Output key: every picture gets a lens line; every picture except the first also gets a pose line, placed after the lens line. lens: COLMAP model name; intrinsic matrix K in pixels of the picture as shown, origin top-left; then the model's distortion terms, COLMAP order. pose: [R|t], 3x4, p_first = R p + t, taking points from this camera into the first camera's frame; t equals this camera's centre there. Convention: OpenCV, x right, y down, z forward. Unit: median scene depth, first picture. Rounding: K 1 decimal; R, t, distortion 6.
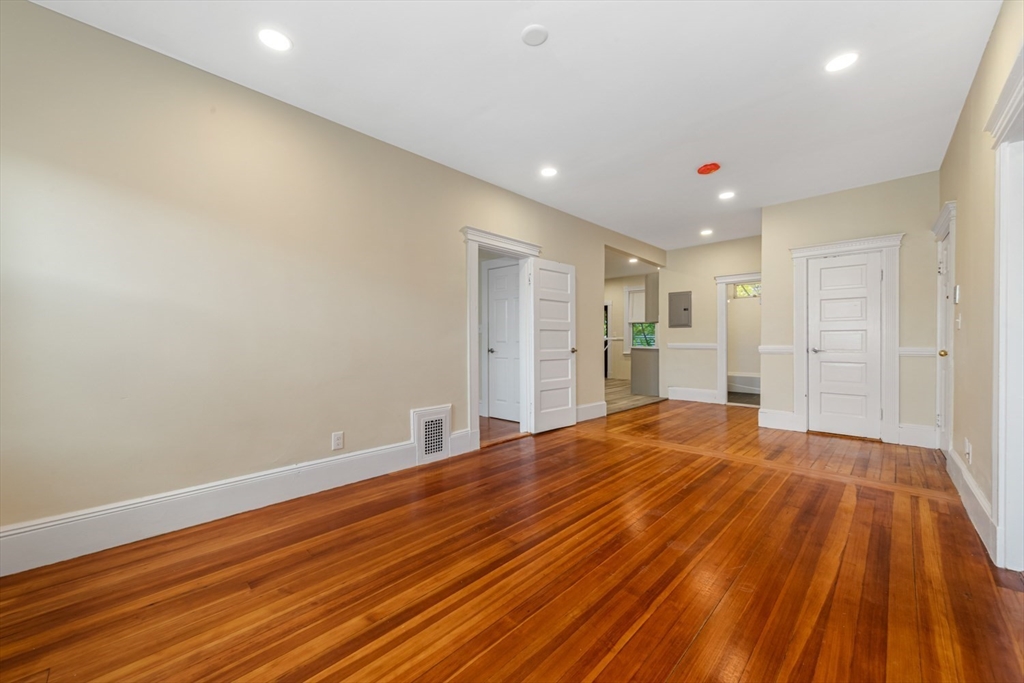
lens RADIAL K [[389.5, 0, 508.3], [0, 389.5, 344.9], [0, 0, 1]] dist [0.006748, -0.000042]
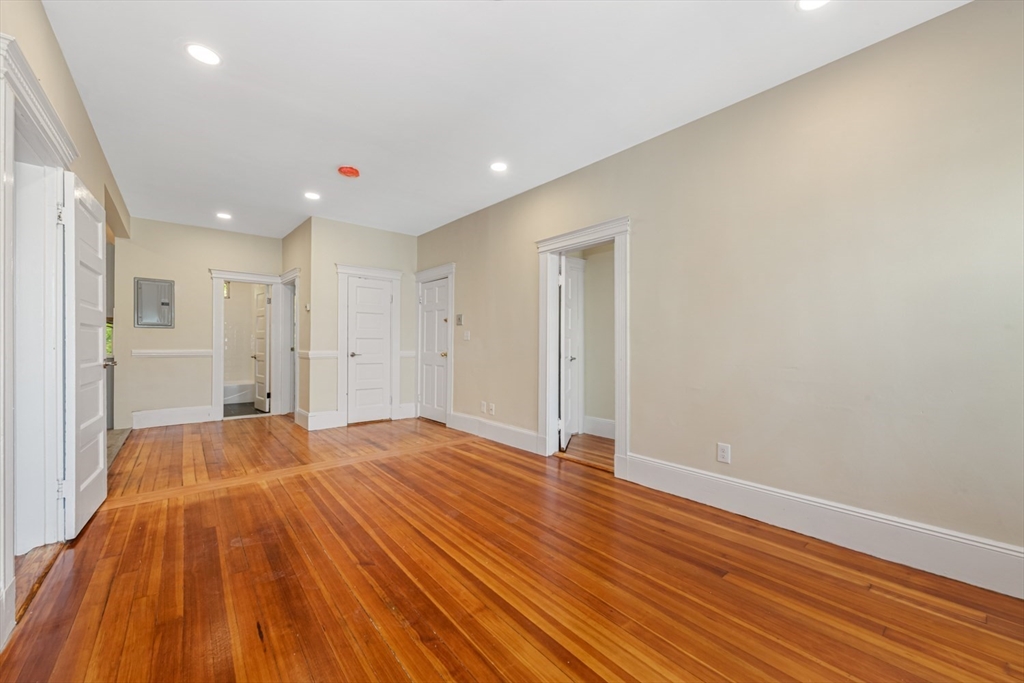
lens RADIAL K [[399.4, 0, 504.7], [0, 399.4, 348.6], [0, 0, 1]] dist [0.006725, -0.000096]
pose [[0.112341, -0.004669, 0.993659, -0.542479], [0.007460, 0.999965, 0.003855, -0.008478], [-0.993642, 0.006979, 0.112372, 0.611496]]
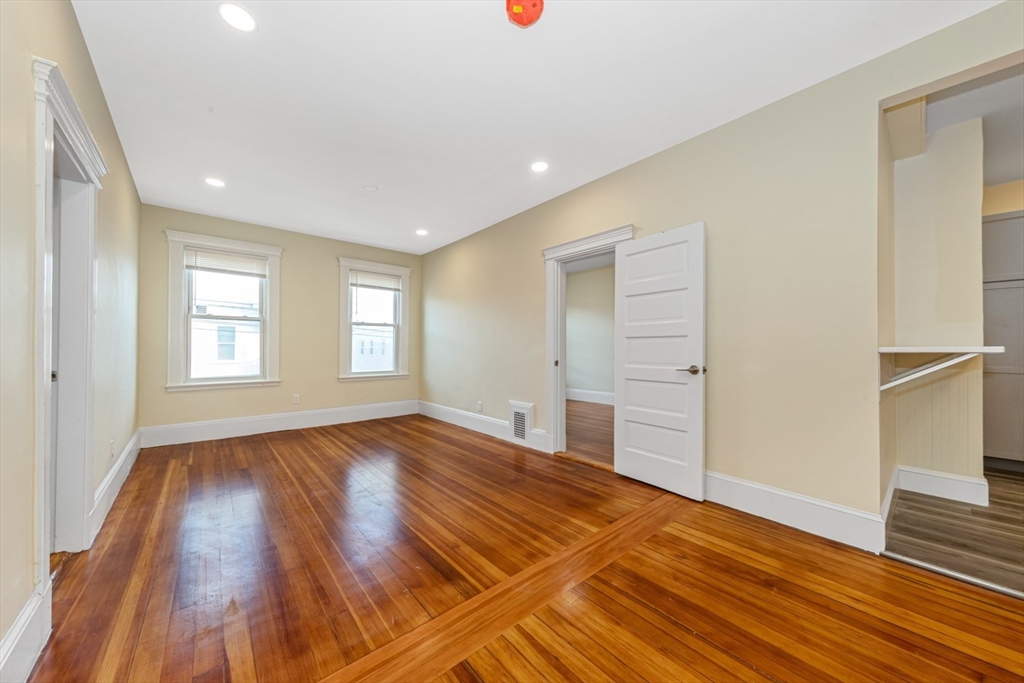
lens RADIAL K [[362.0, 0, 505.0], [0, 362.0, 343.9], [0, 0, 1]] dist [0.005682, -0.000015]
pose [[-0.103400, -0.013327, -0.994551, 1.195209], [-0.013512, 0.999837, -0.011993, -0.024020], [0.994548, 0.012199, -0.103563, 1.261497]]
